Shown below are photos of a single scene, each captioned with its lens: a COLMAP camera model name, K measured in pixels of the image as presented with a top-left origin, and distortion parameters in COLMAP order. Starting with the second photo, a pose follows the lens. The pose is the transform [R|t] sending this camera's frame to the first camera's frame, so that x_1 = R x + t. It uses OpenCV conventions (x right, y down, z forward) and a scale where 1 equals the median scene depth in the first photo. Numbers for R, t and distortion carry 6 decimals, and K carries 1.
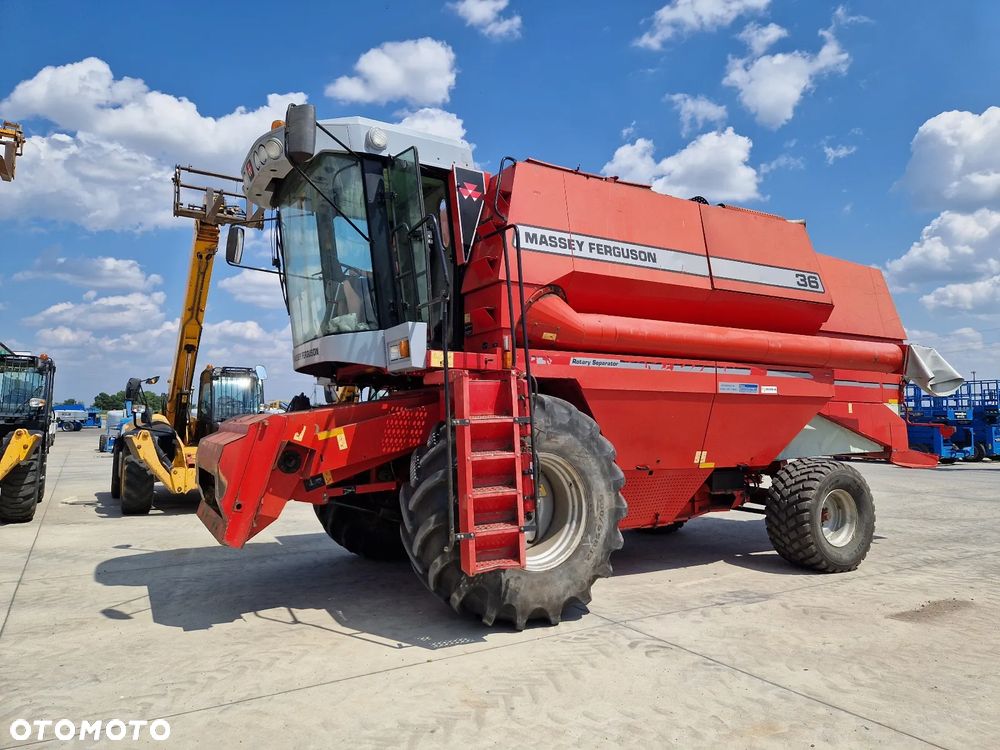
lens RADIAL K [[676.0, 0, 520.9], [0, 676.0, 372.8], [0, 0, 1]] dist [0.065364, -0.053367]
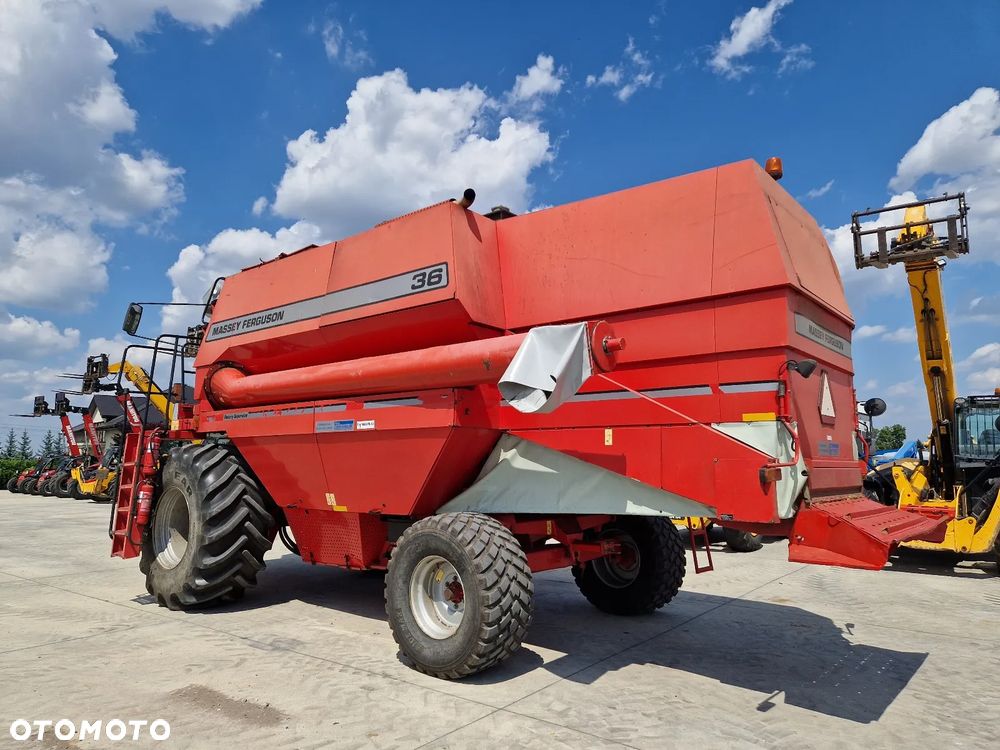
lens RADIAL K [[676.0, 0, 498.9], [0, 676.0, 380.6], [0, 0, 1]] dist [0.065364, -0.053367]
pose [[0.346544, -0.118419, -0.930529, 1.275274], [0.069347, 0.992519, -0.100482, 0.065576], [0.935467, -0.029707, 0.352163, 0.838050]]
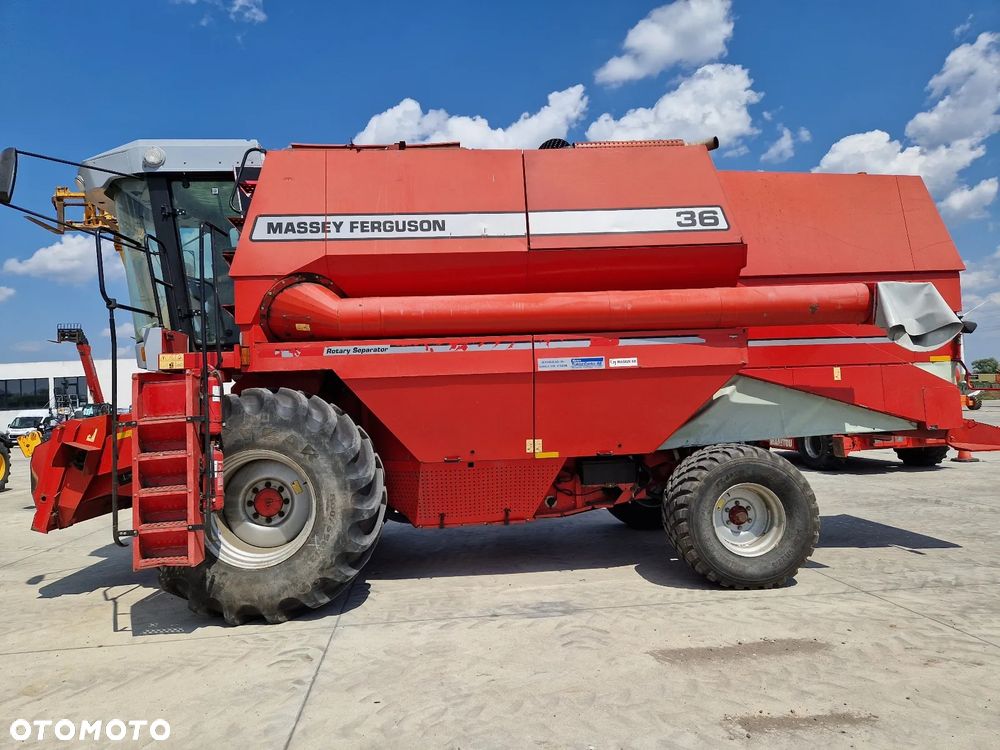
lens RADIAL K [[676.0, 0, 502.1], [0, 676.0, 380.2], [0, 0, 1]] dist [0.065364, -0.053367]
pose [[0.898739, -0.056472, -0.434832, 0.683665], [0.074905, 0.996868, 0.025355, 0.017186], [0.432038, -0.055359, 0.900155, 0.236656]]
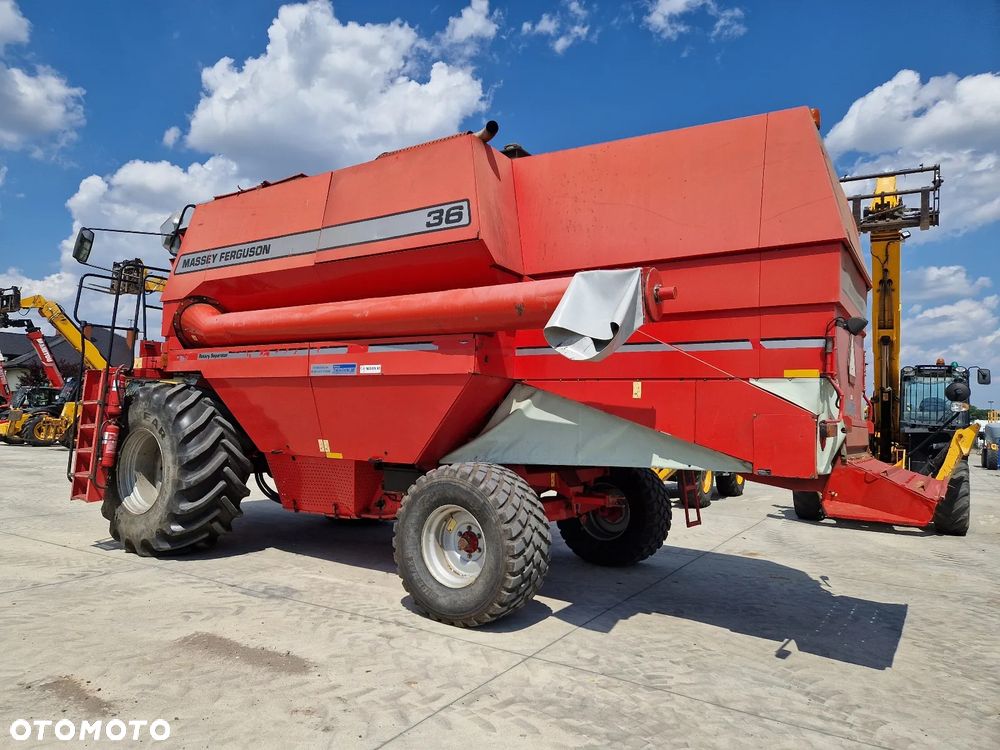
lens RADIAL K [[676.0, 0, 482.6], [0, 676.0, 391.8], [0, 0, 1]] dist [0.065364, -0.053367]
pose [[0.434935, -0.029849, -0.899967, 1.209820], [0.036728, 0.999207, -0.015390, 0.067644], [0.899713, -0.026360, 0.435686, 0.753501]]
